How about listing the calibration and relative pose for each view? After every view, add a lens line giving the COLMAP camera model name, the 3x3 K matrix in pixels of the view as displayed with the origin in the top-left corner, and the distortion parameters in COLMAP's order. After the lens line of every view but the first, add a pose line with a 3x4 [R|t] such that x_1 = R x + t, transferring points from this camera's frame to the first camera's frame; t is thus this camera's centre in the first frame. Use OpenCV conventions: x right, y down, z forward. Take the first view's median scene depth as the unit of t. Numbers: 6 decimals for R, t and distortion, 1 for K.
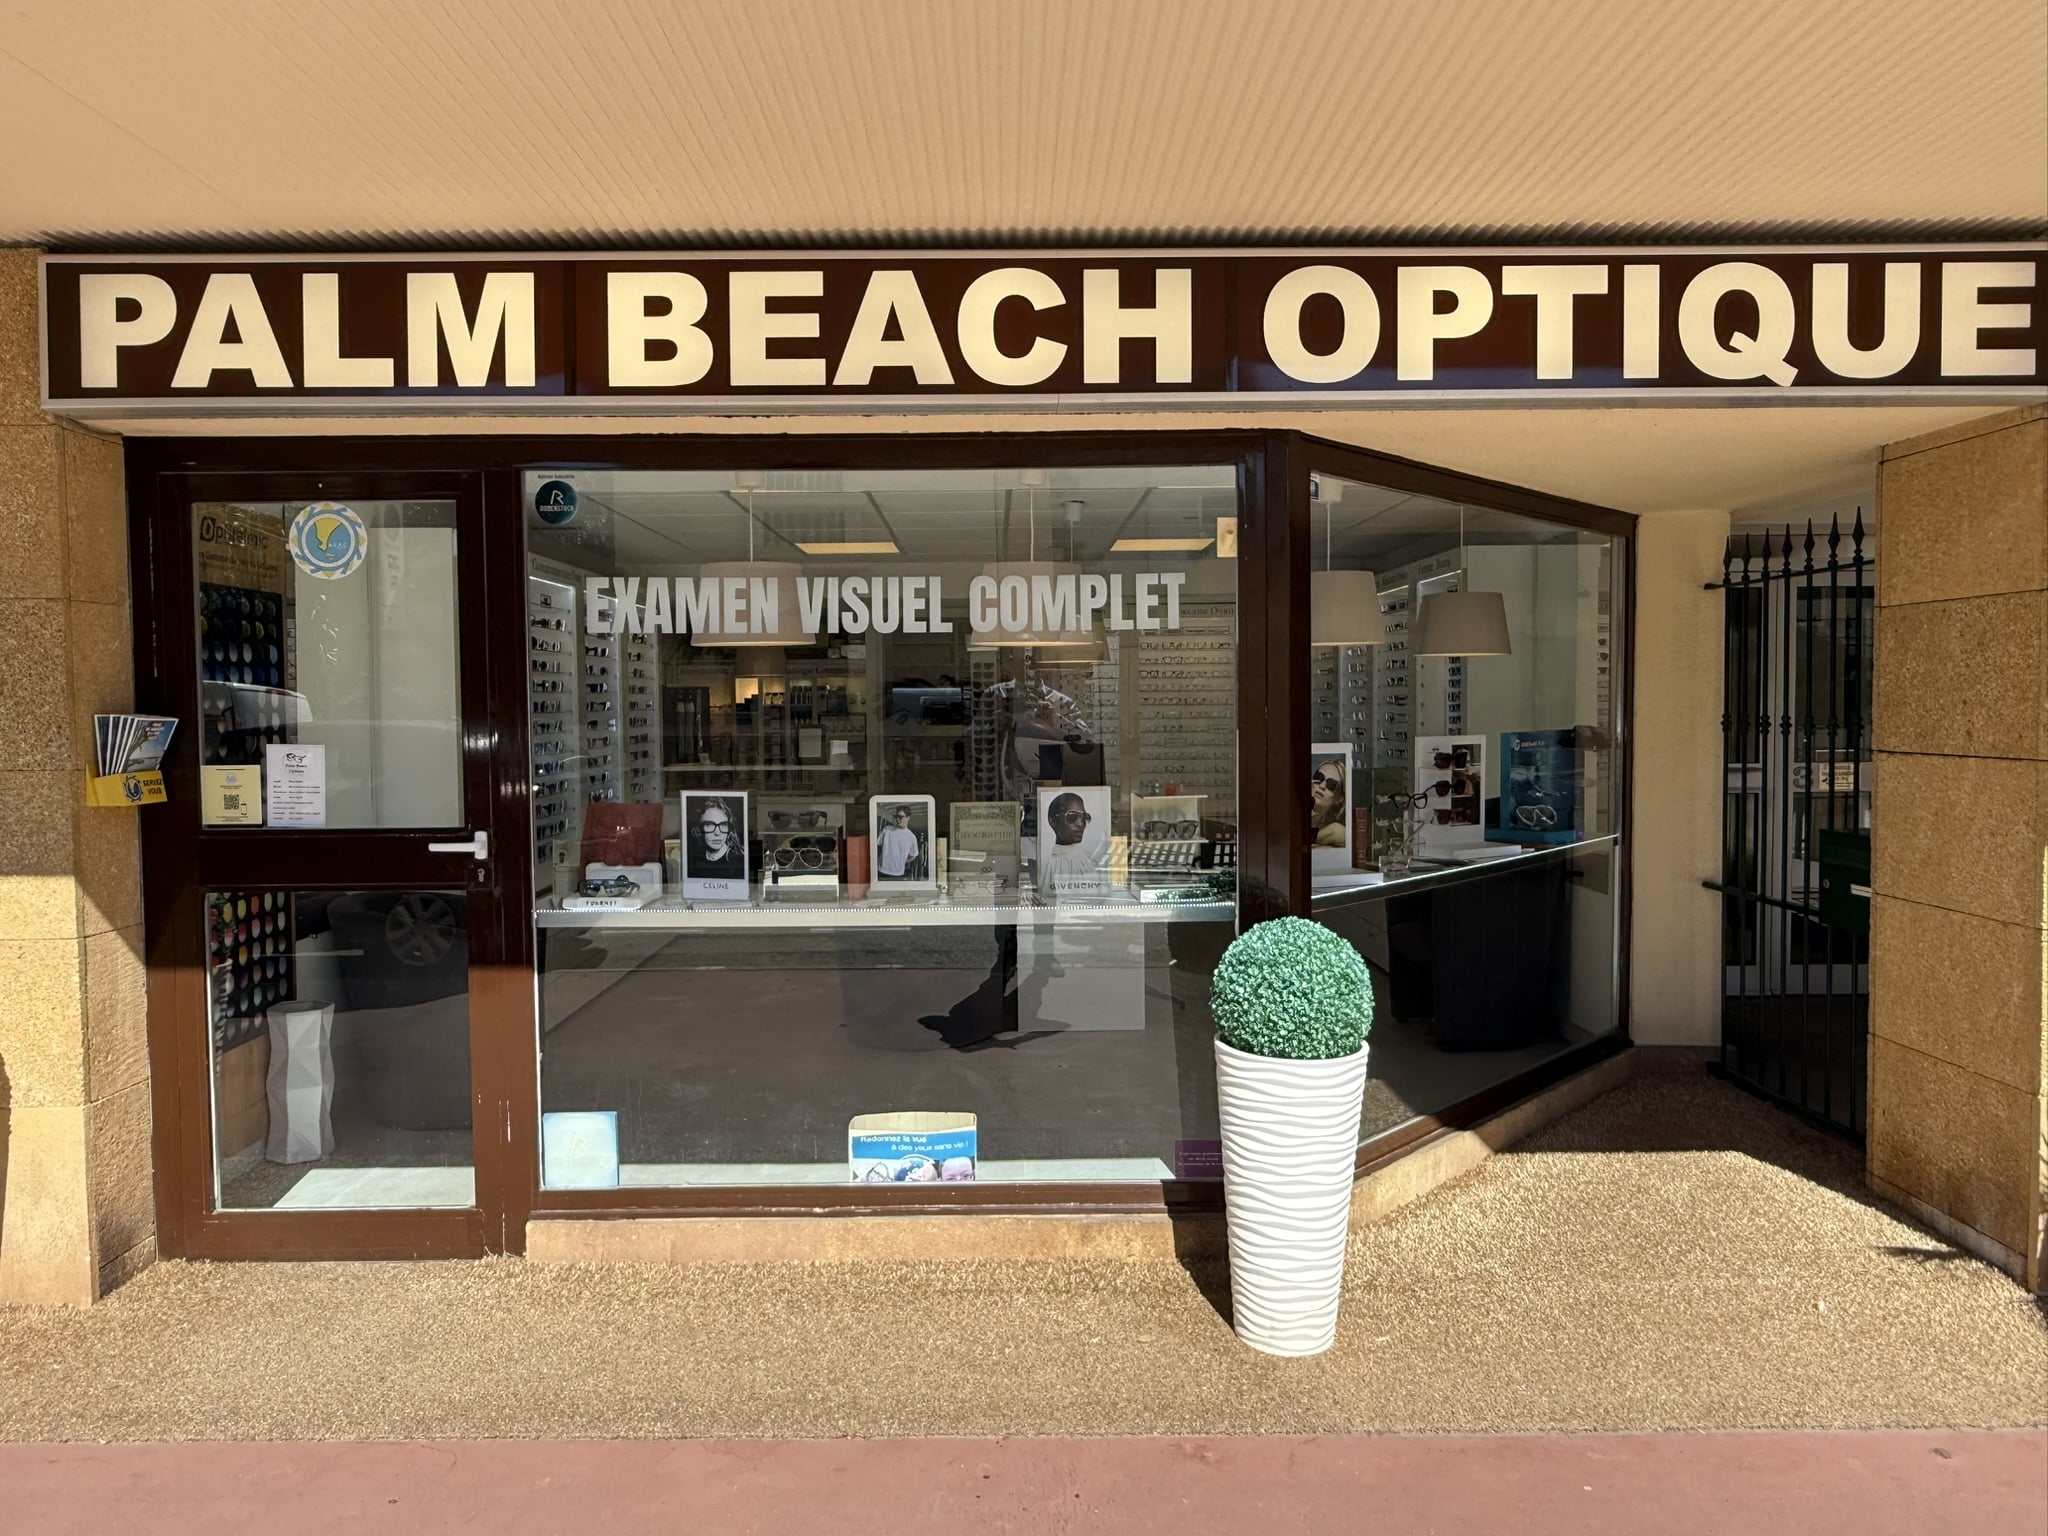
lens RADIAL K [[1387.3, 0, 1024.0], [0, 1387.3, 768.0], [0, 0, 1]] dist [-0.001132, 0.000174]
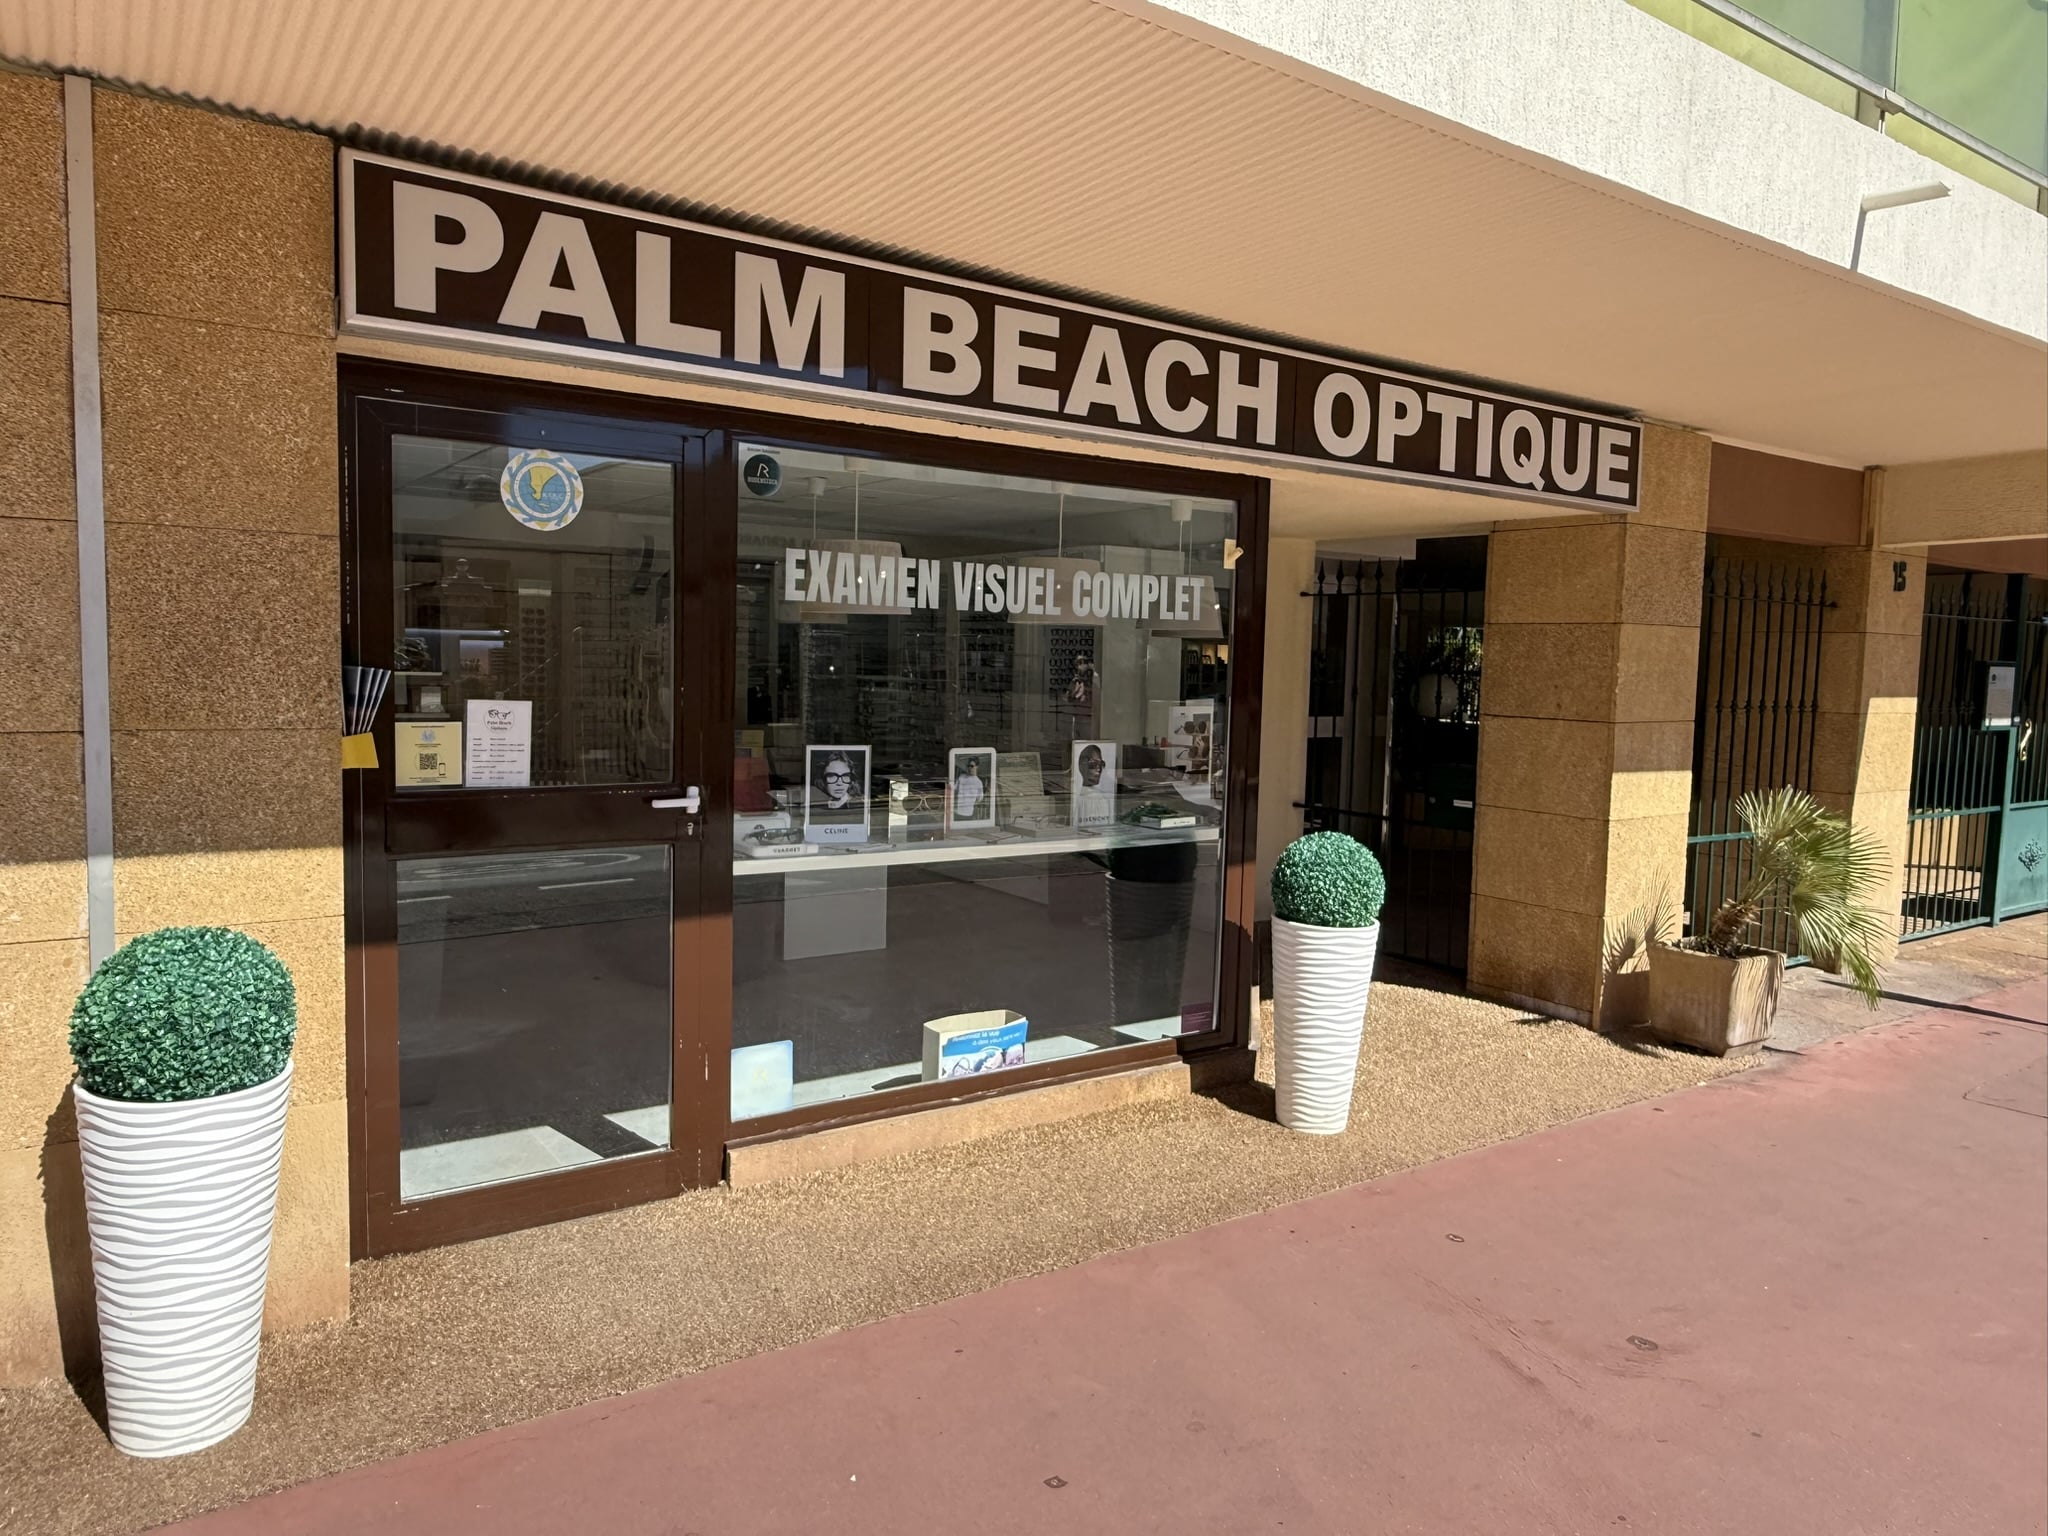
lens RADIAL K [[1347.1, 0, 1024.5], [0, 1347.1, 761.7], [0, 0, 1]] dist [-0.002751, -0.001174]
pose [[0.826697, -0.014162, 0.562470, -0.765942], [-0.005895, 0.999410, 0.033827, -0.008473], [-0.562617, -0.031280, 0.826126, 0.028571]]
